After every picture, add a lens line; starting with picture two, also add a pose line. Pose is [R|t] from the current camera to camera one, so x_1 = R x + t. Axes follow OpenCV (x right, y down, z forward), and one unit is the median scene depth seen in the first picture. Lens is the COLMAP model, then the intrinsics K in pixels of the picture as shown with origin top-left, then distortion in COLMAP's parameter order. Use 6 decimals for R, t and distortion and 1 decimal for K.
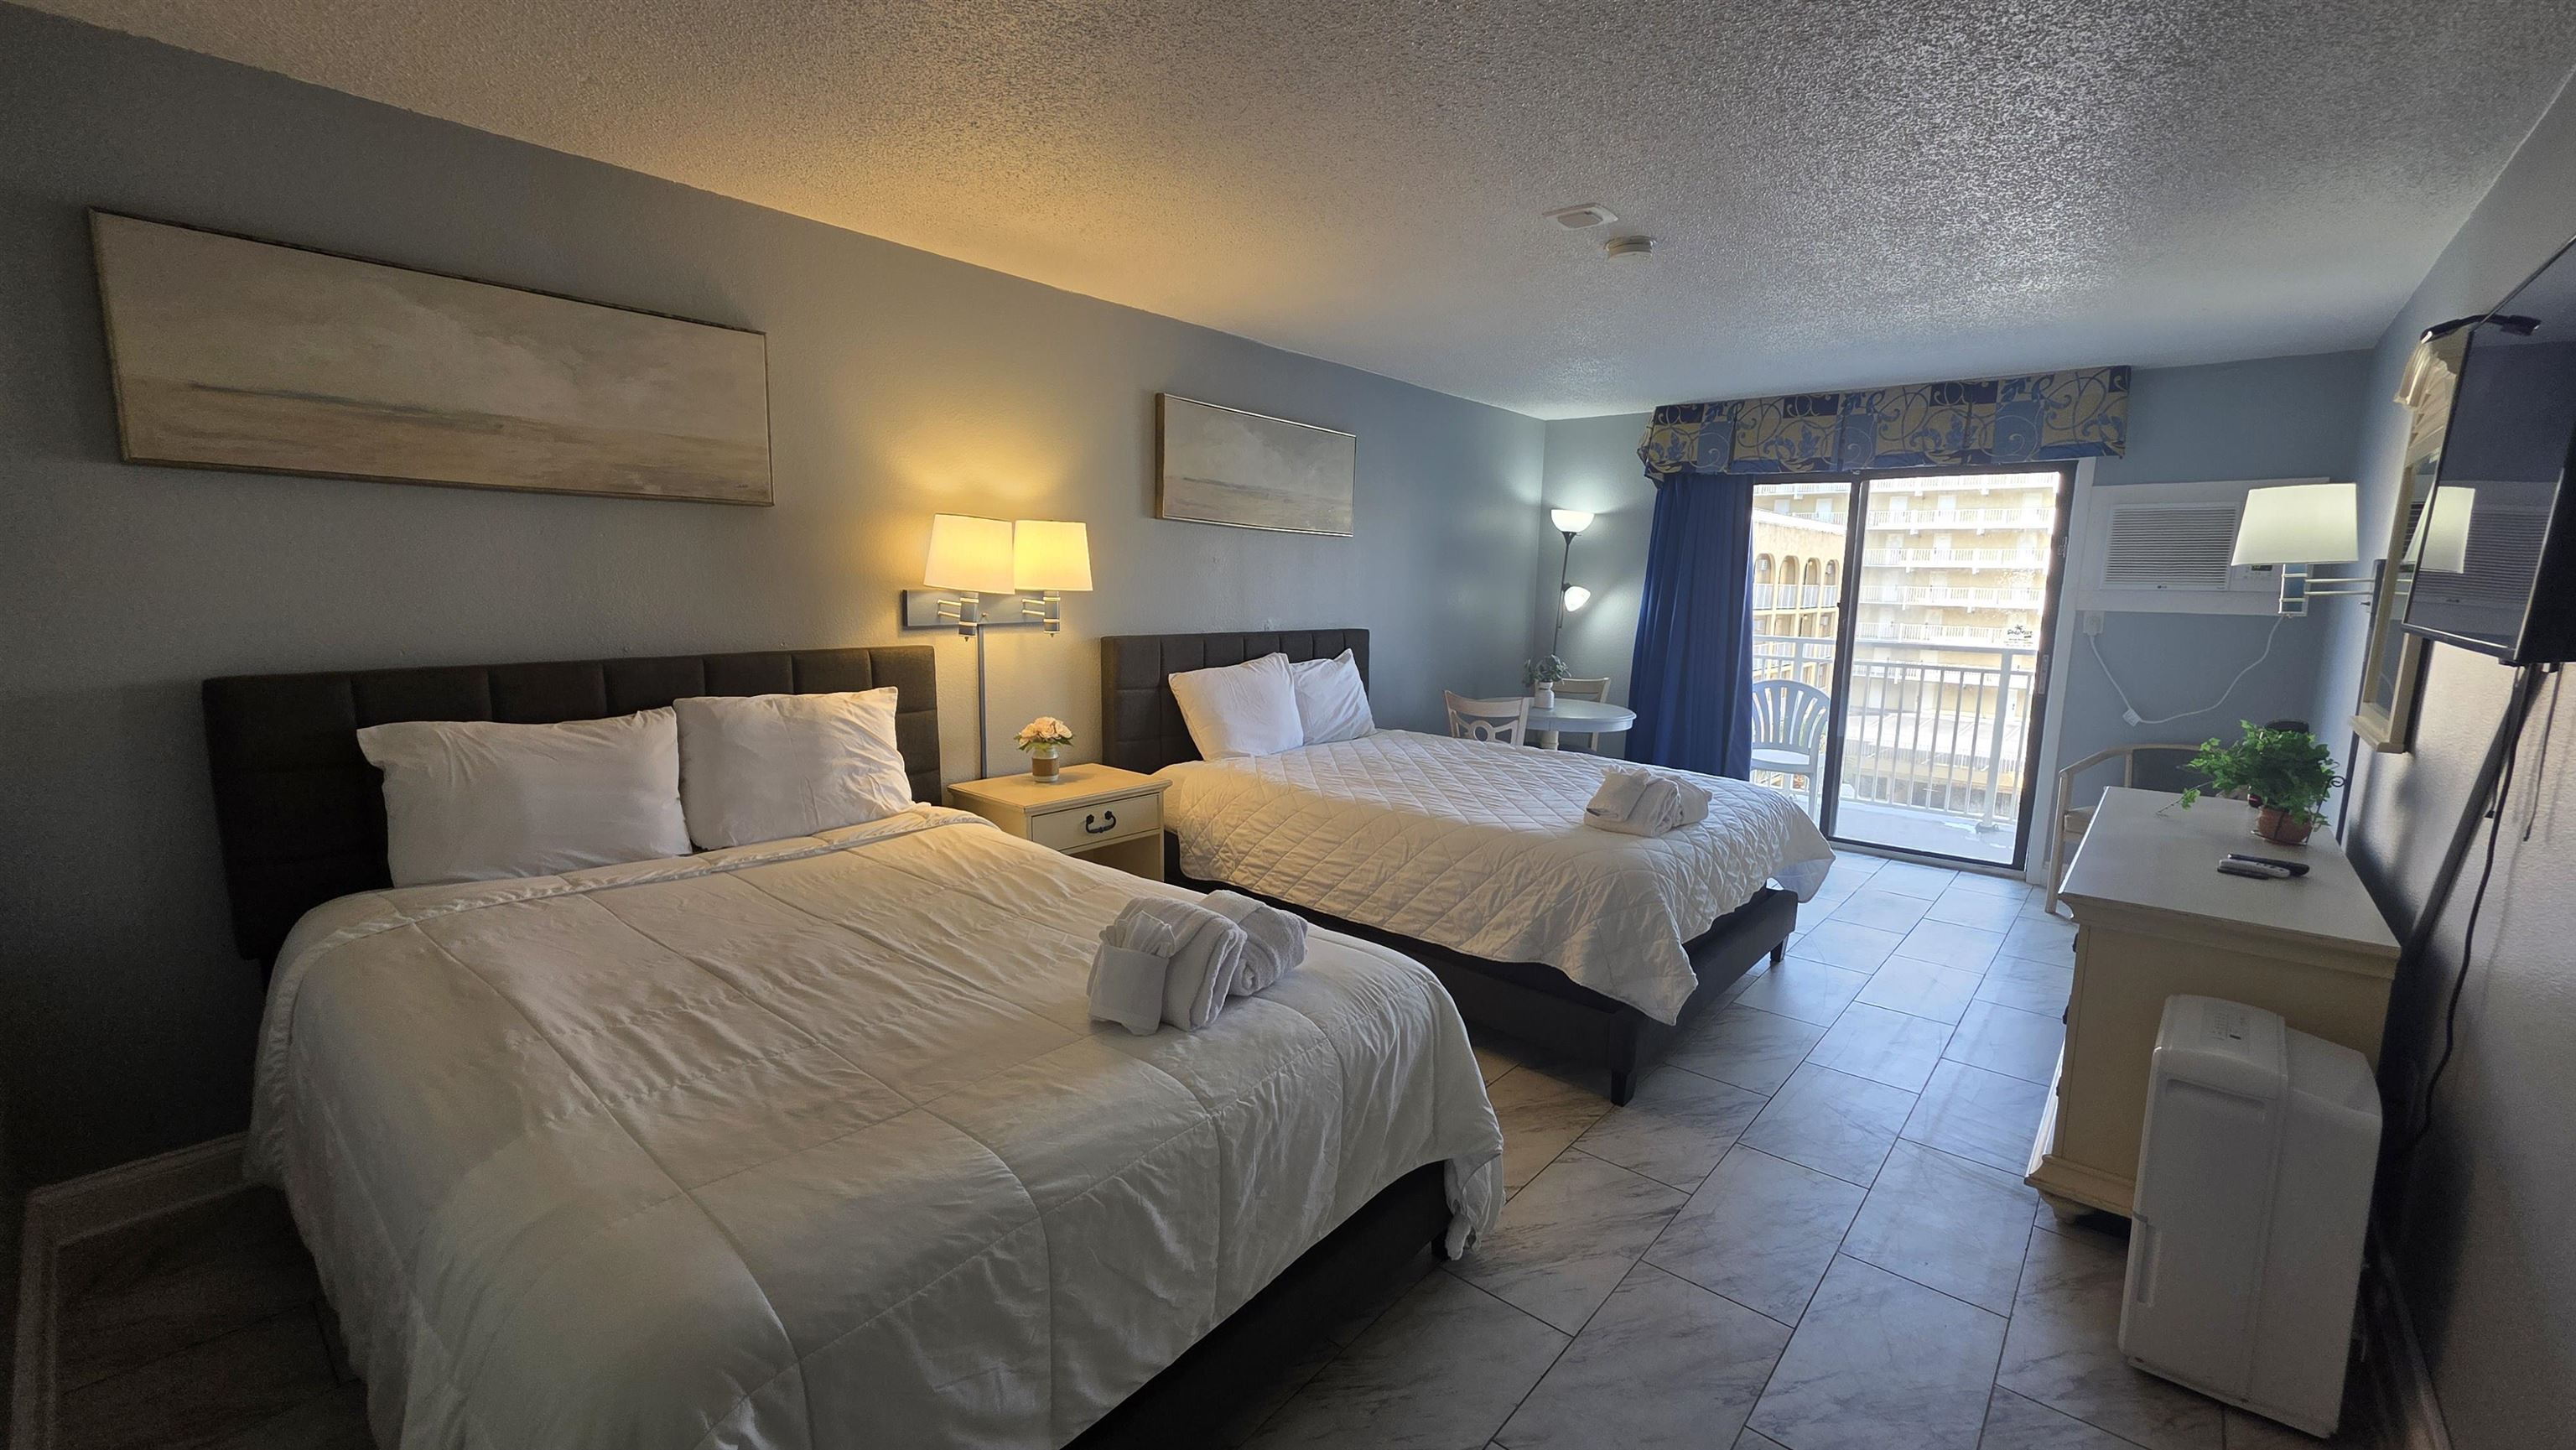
lens RADIAL K [[1029.6, 0, 1300.1], [0, 1029.6, 724.4], [0, 0, 1]] dist [0.002024, 0.000453]
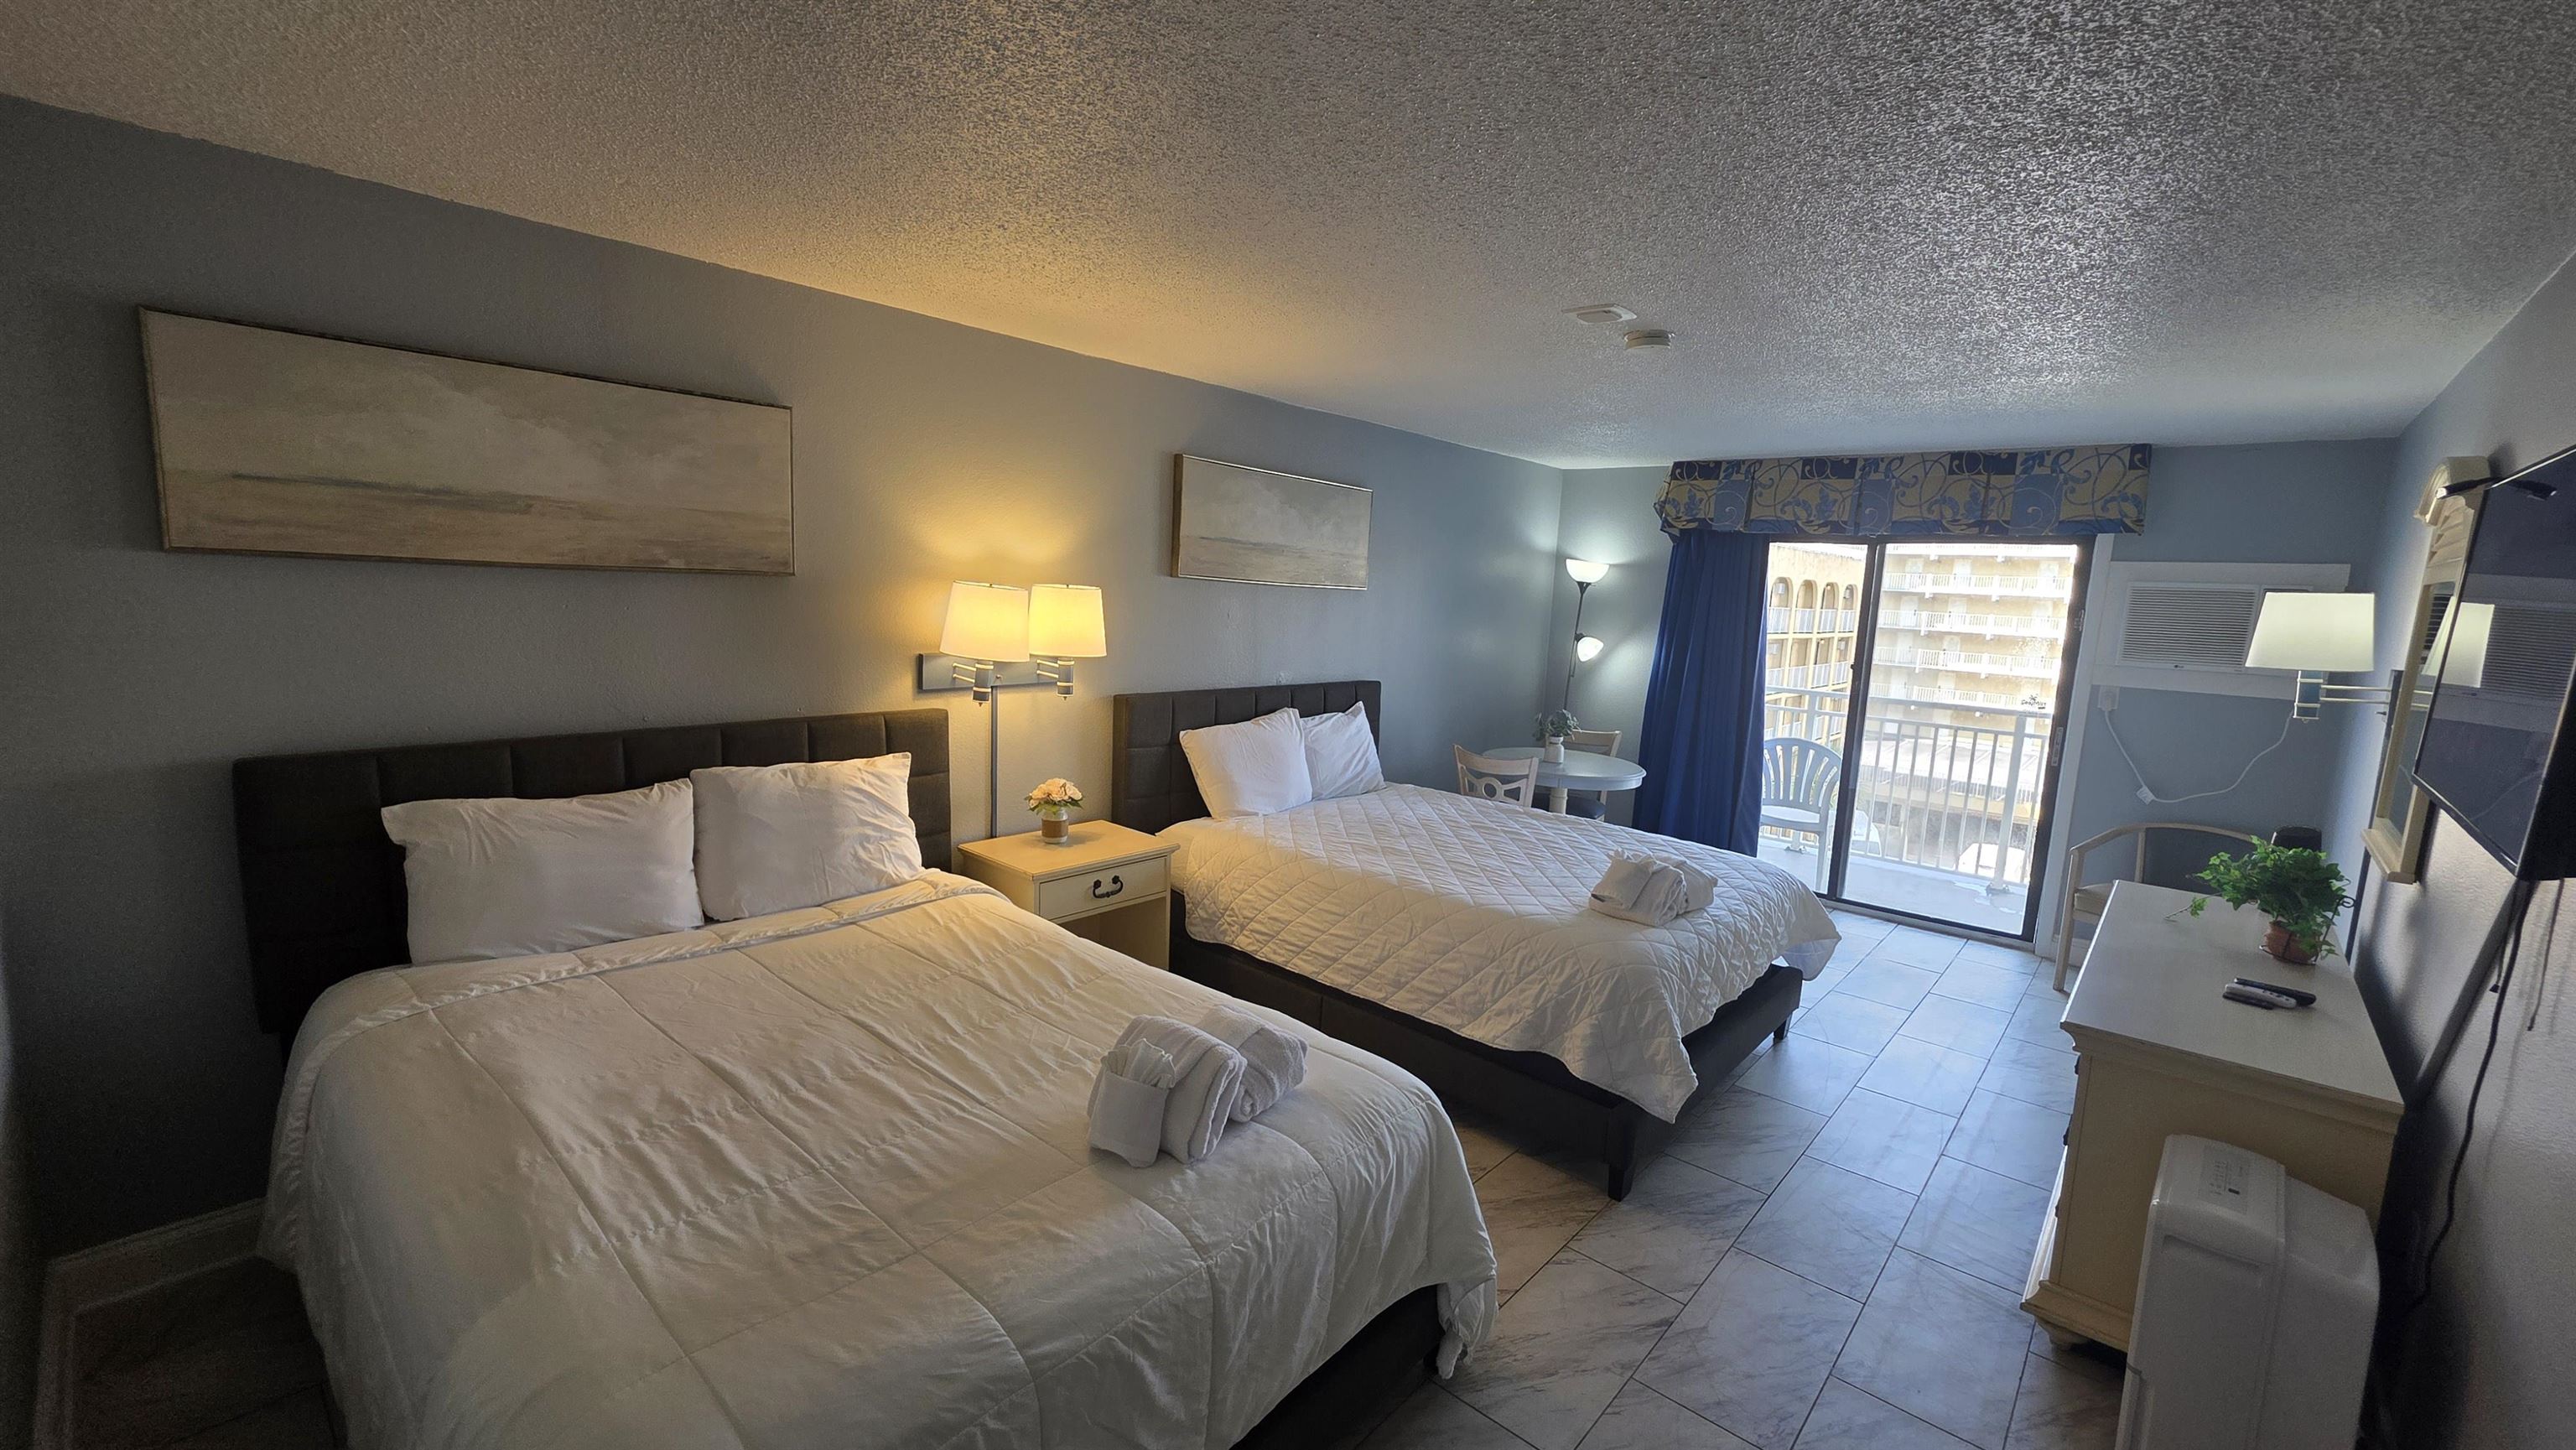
lens RADIAL K [[1029.6, 0, 1300.2], [0, 1029.6, 725.8], [0, 0, 1]] dist [0.002024, 0.000453]
pose [[0.999579, 0.026589, -0.011591, 0.002485], [-0.026657, 0.999628, -0.005736, -0.084785], [0.011434, 0.006043, 0.999916, -0.008089]]
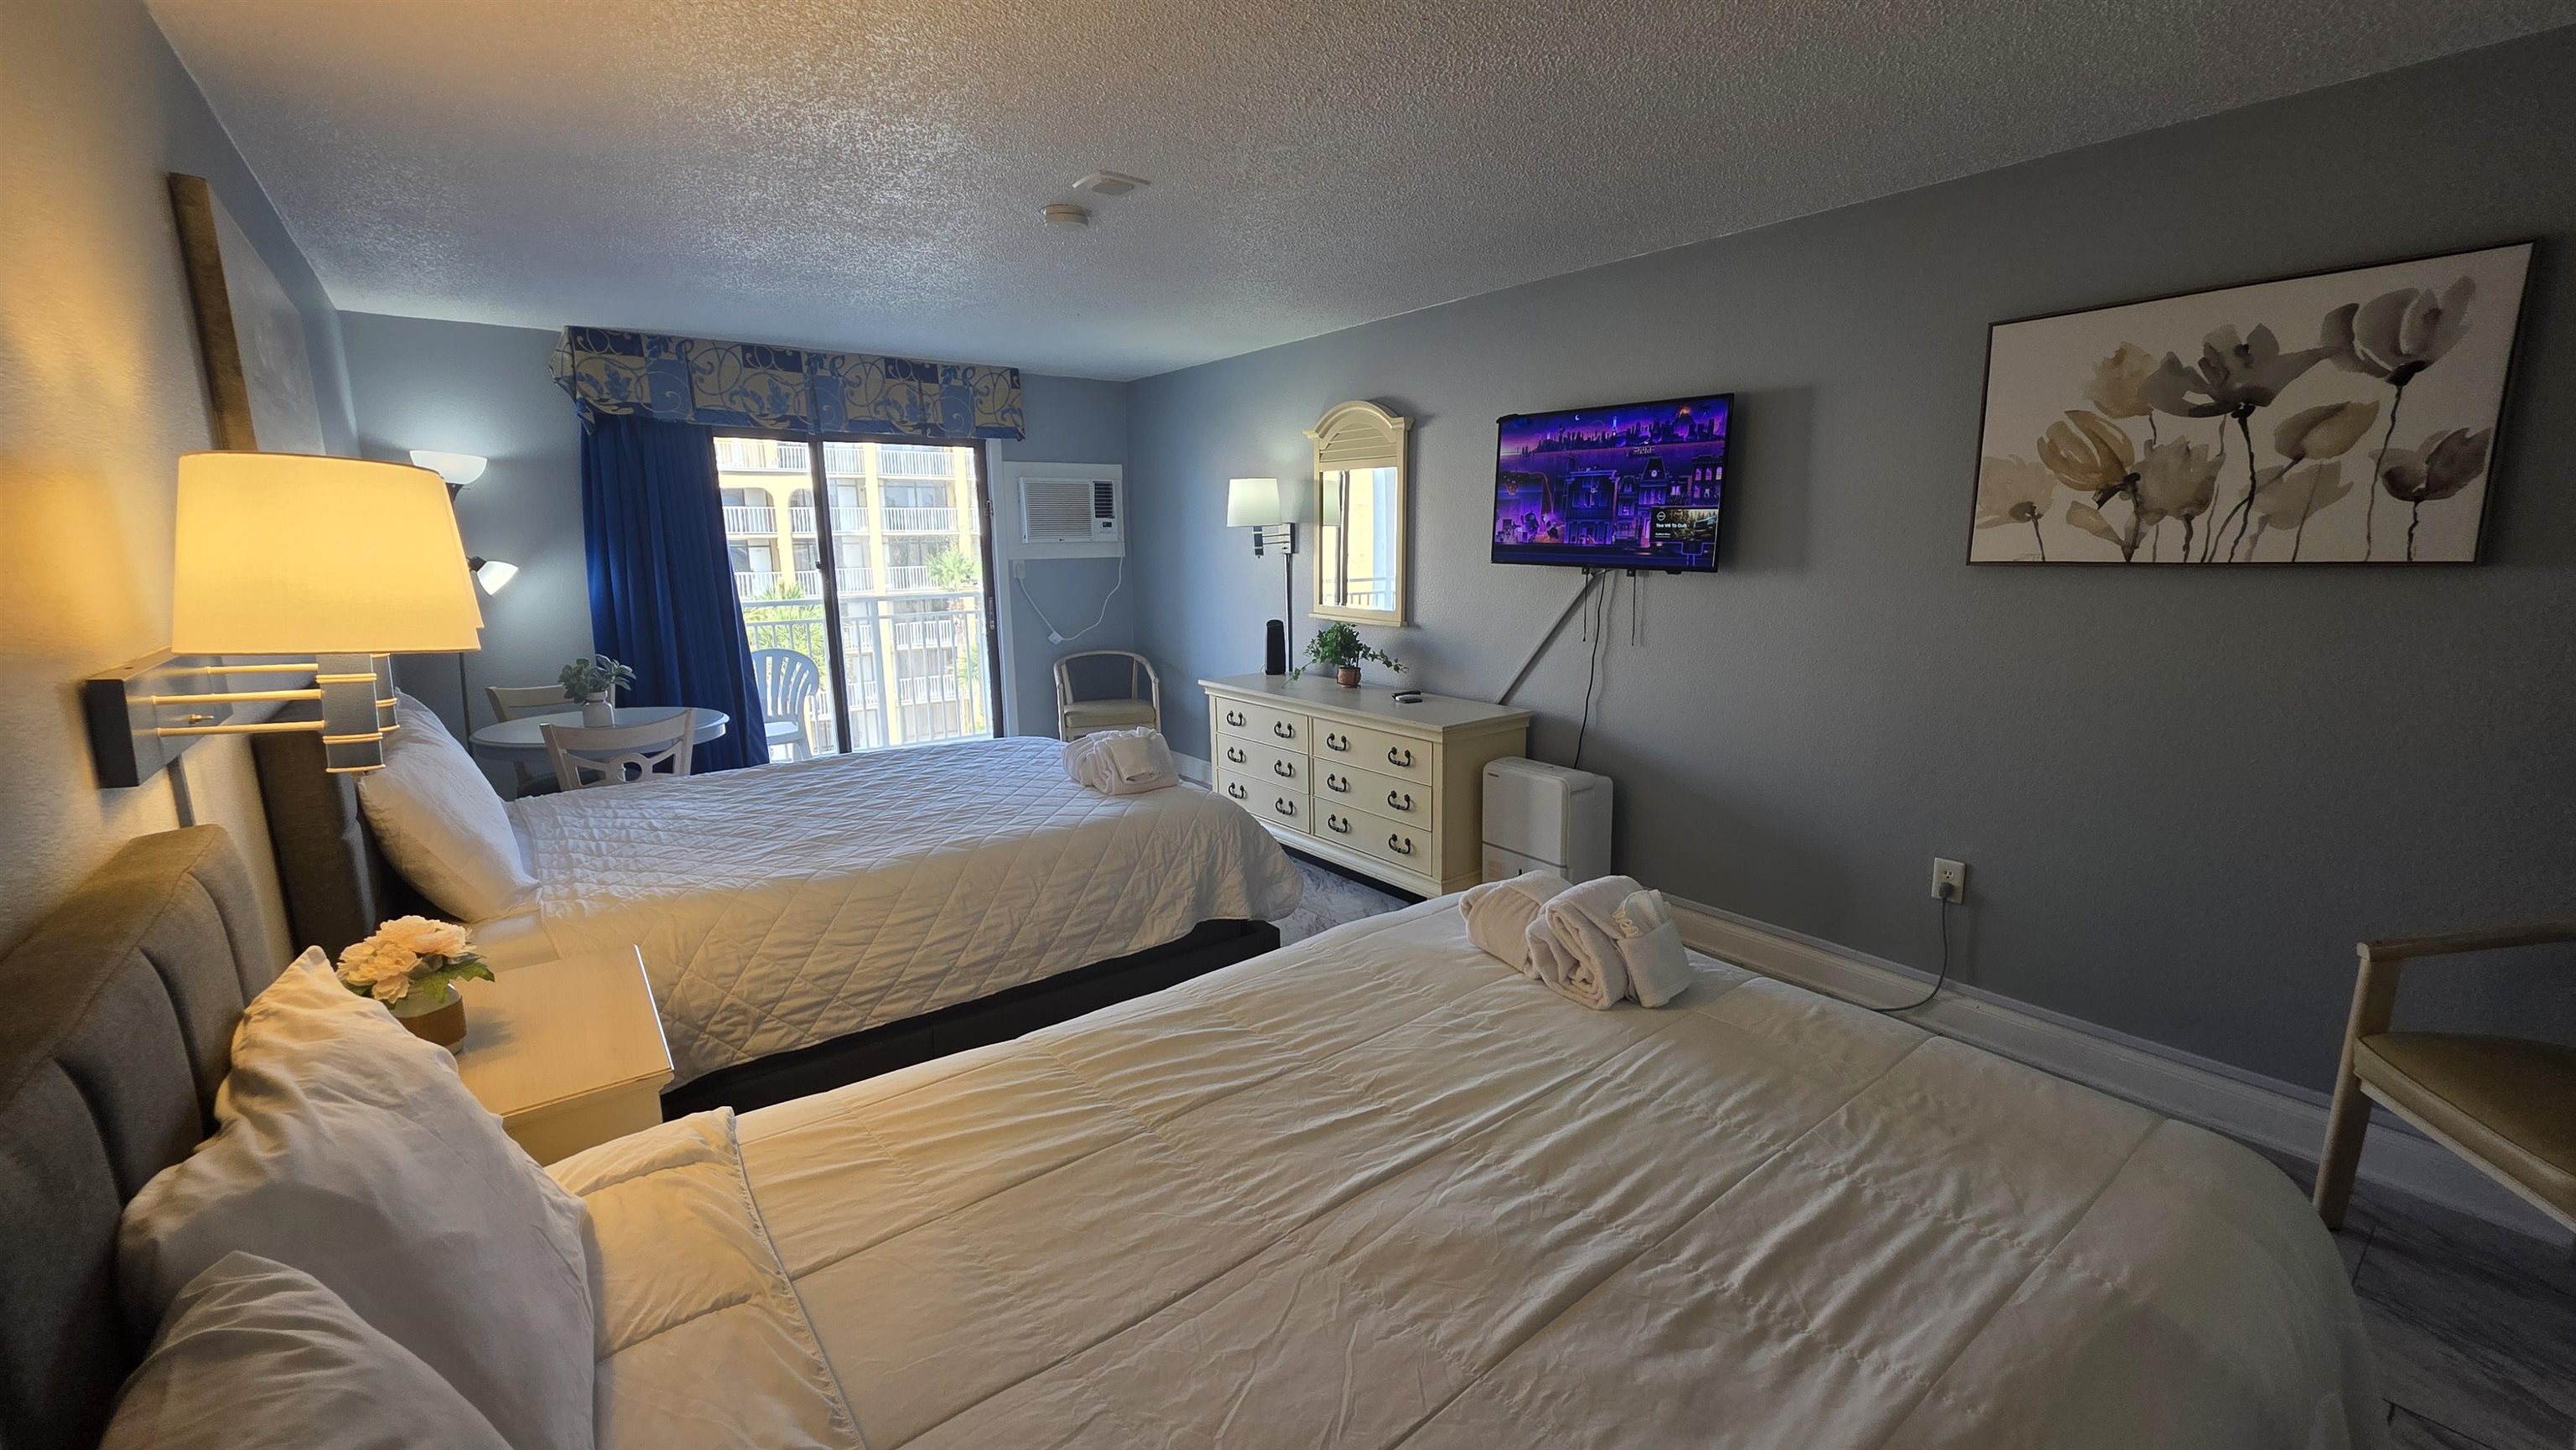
lens RADIAL K [[1029.6, 0, 1307.2], [0, 1029.6, 724.6], [0, 0, 1]] dist [0.002024, 0.000453]
pose [[0.200707, -0.204043, 0.958167, -0.814184], [0.153570, 0.972530, 0.174934, -0.150467], [-0.967540, 0.112036, 0.226528, 0.728575]]
